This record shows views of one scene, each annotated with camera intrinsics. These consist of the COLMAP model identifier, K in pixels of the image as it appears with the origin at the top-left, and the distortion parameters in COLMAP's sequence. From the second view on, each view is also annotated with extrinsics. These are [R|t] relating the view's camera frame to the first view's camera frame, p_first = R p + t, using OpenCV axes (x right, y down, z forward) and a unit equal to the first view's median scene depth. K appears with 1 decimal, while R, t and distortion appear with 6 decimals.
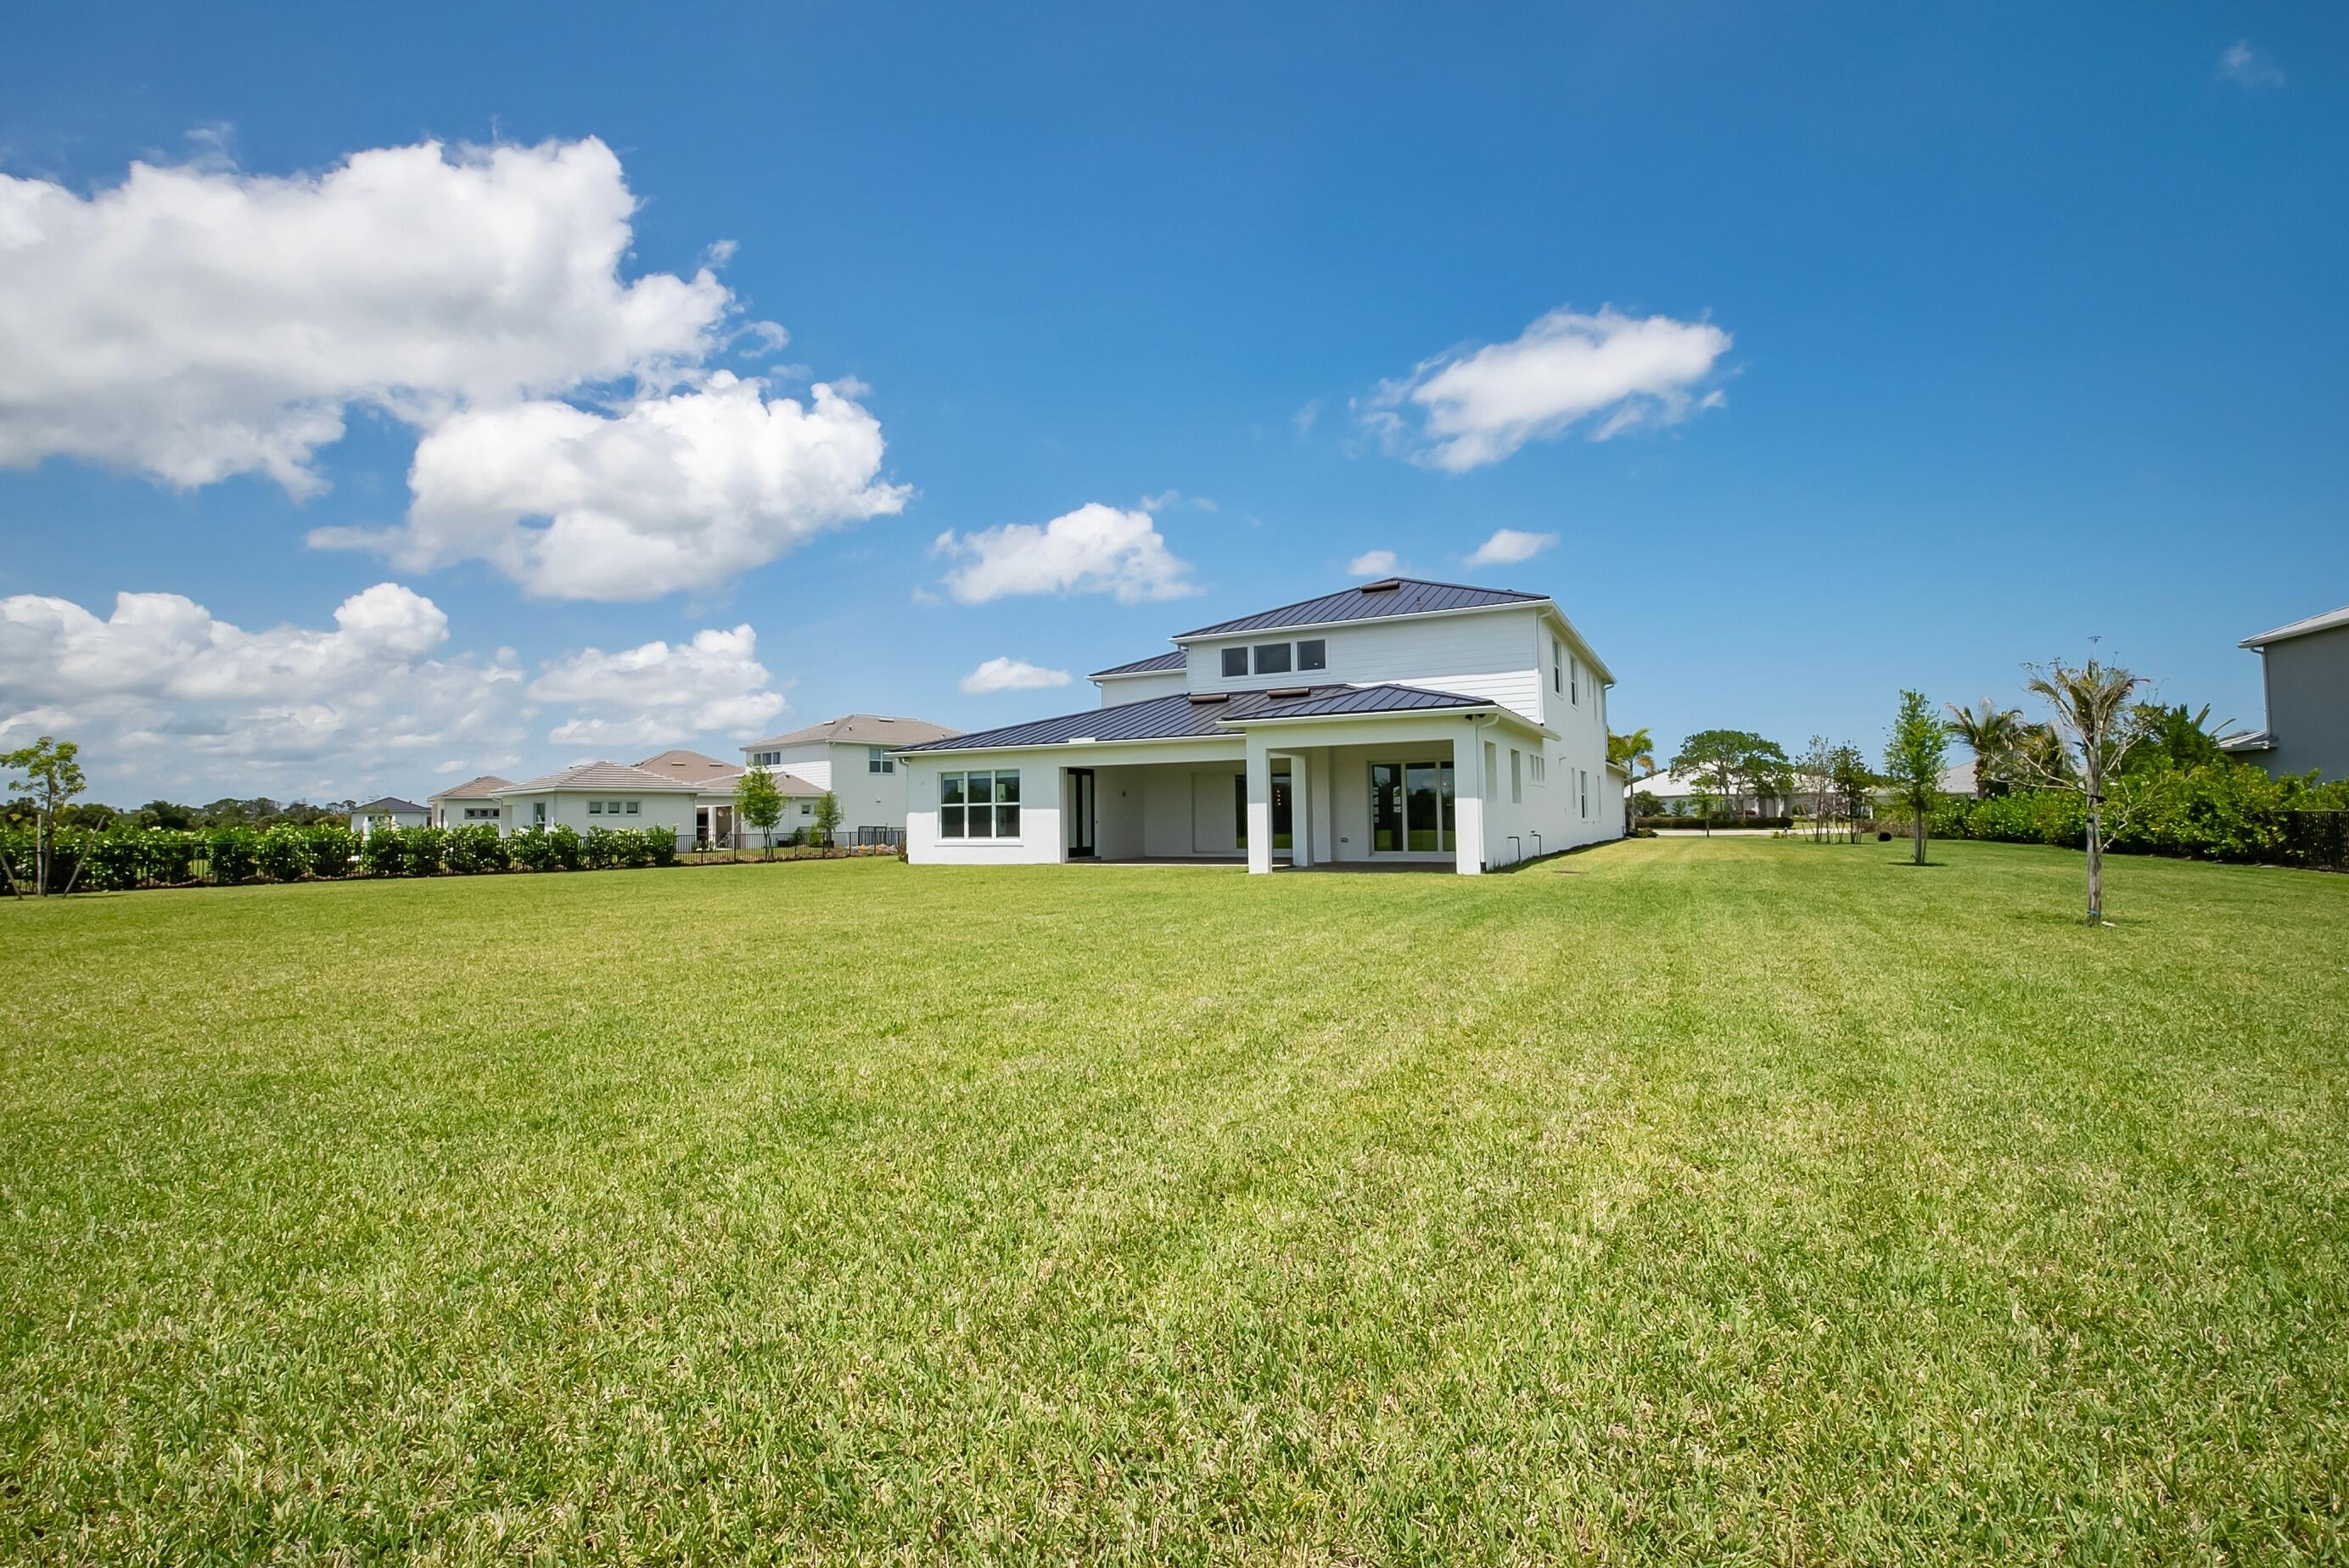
lens RADIAL K [[1084.1, 0, 1136.4], [0, 1084.1, 727.7], [0, 0, 1]] dist [0.003038, 0.000237]
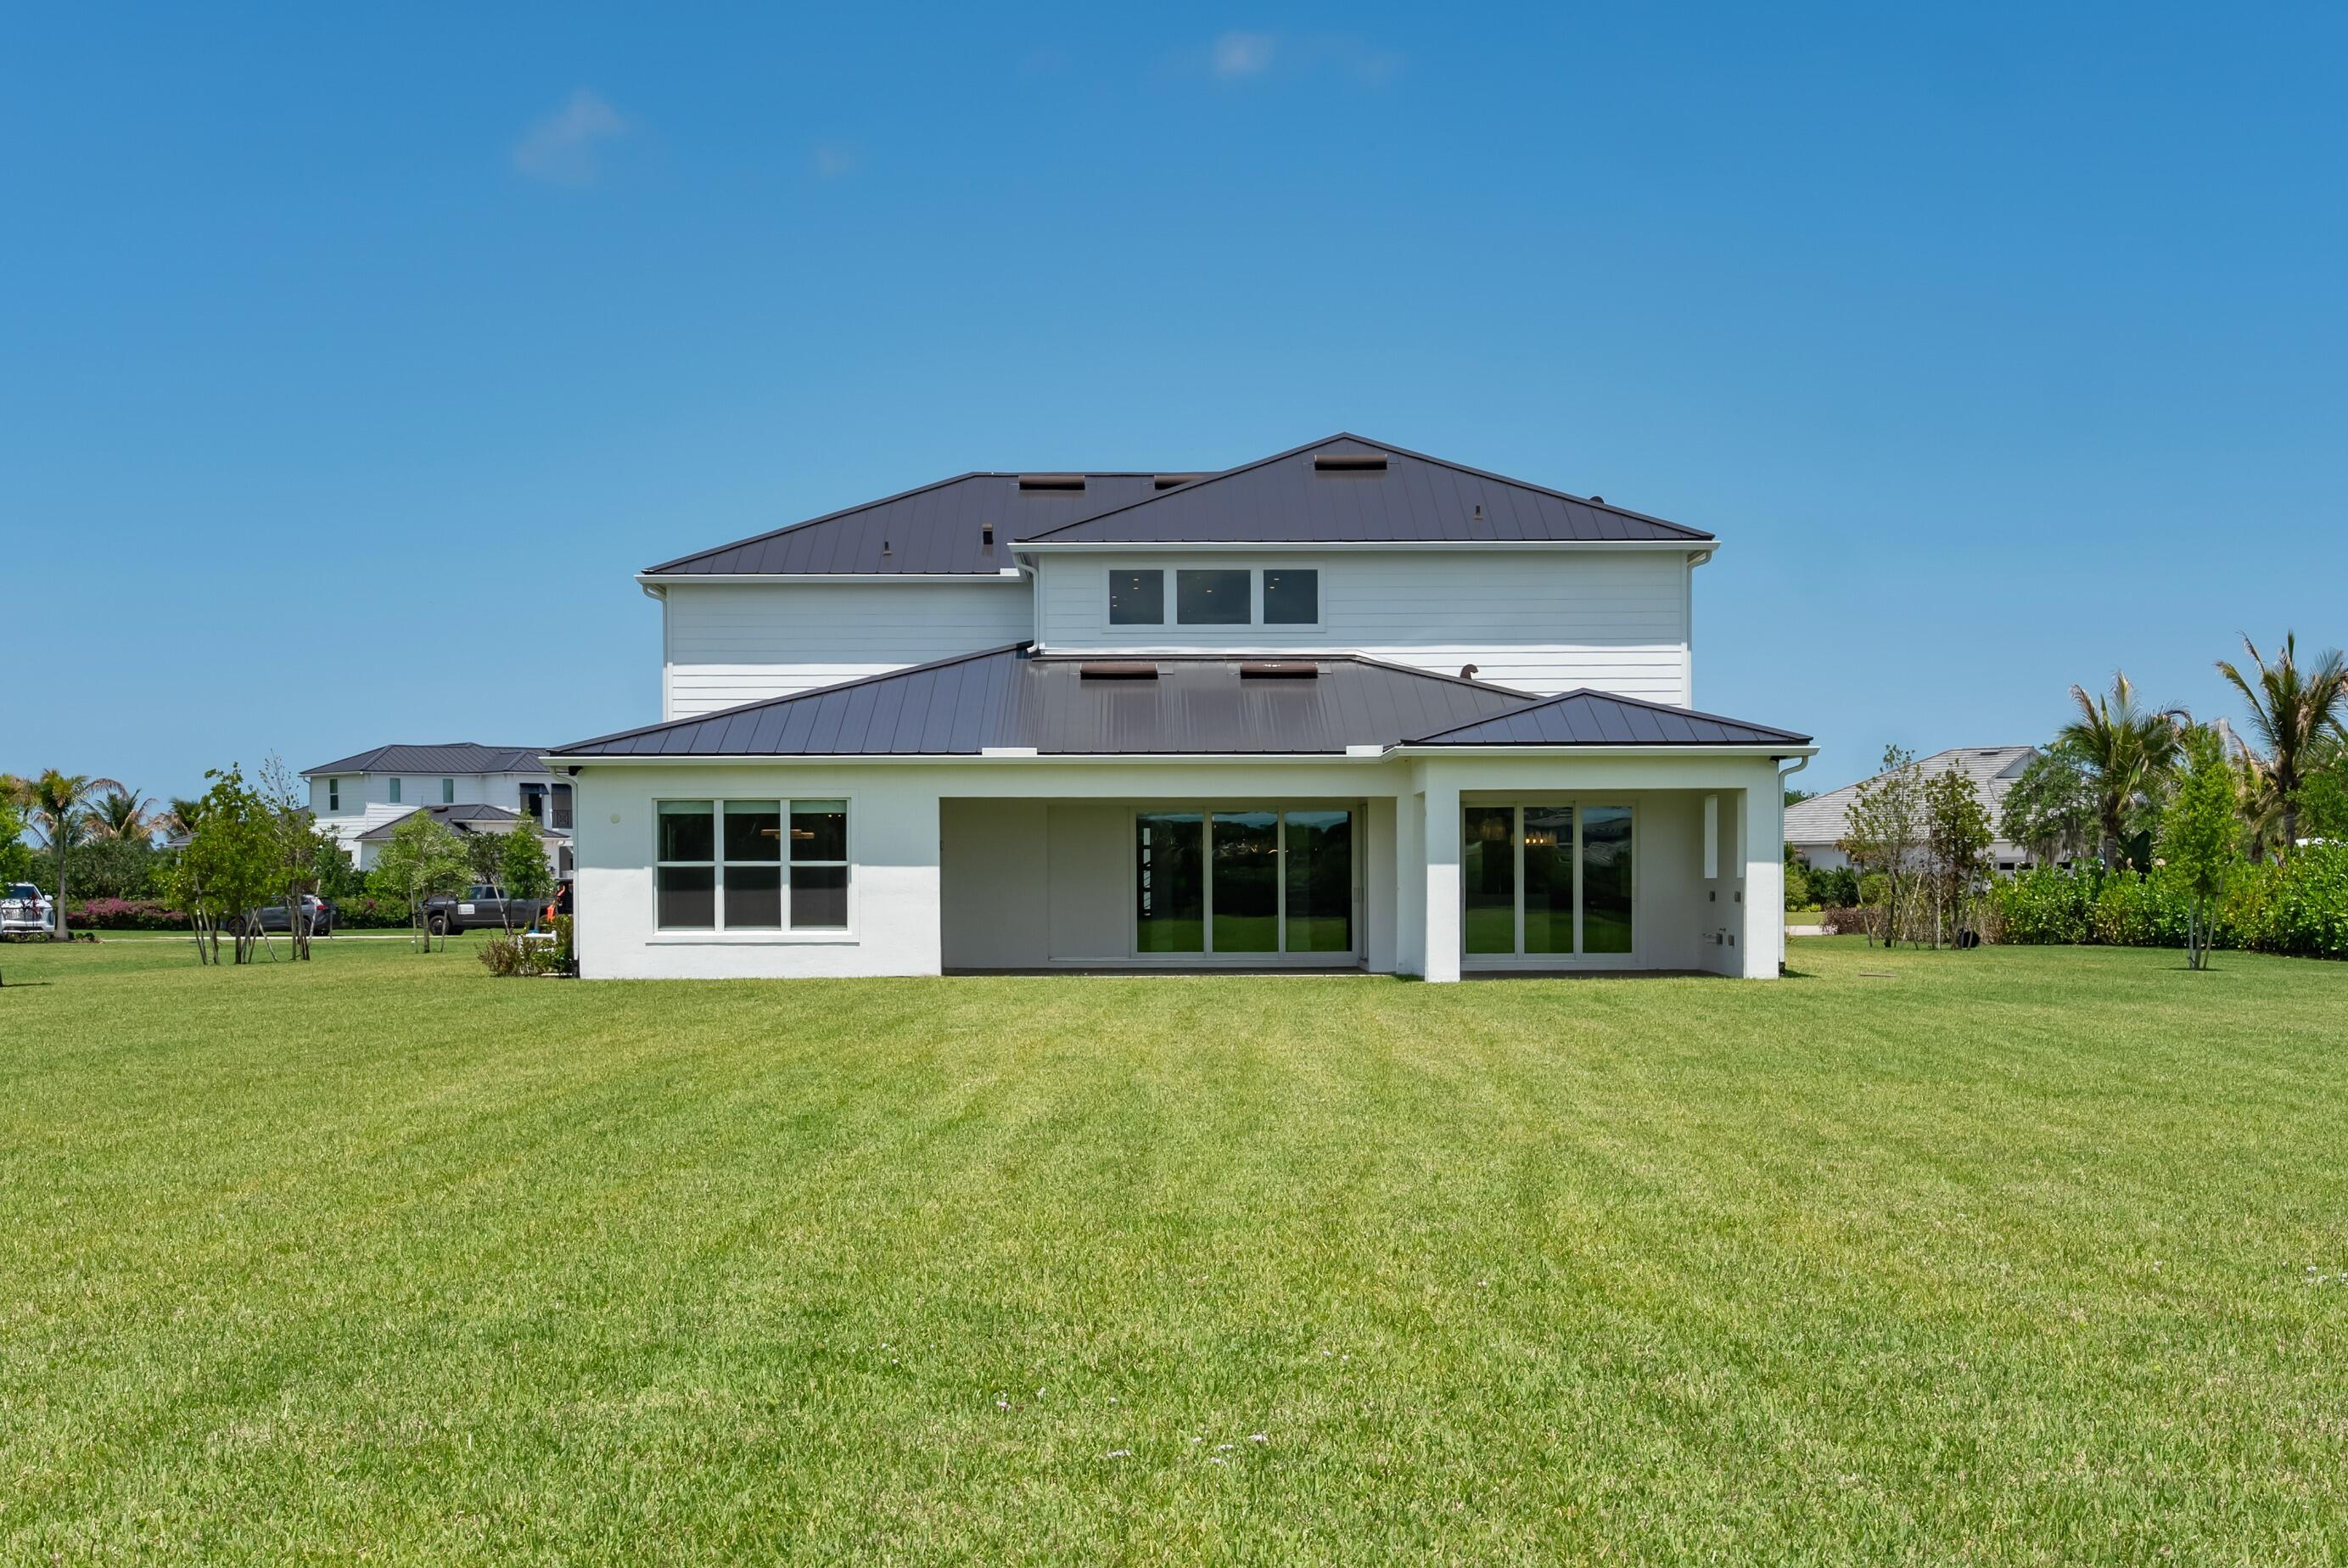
lens RADIAL K [[3780.8, 0, 1174.0], [0, 3780.8, 784.0], [0, 0, 1]] dist [-0.044278, -0.023547]
pose [[0.882546, 0.023335, 0.469647, -0.805146], [-0.049626, 0.997812, 0.043679, -0.054918], [-0.467600, -0.061855, 0.881773, -0.669727]]
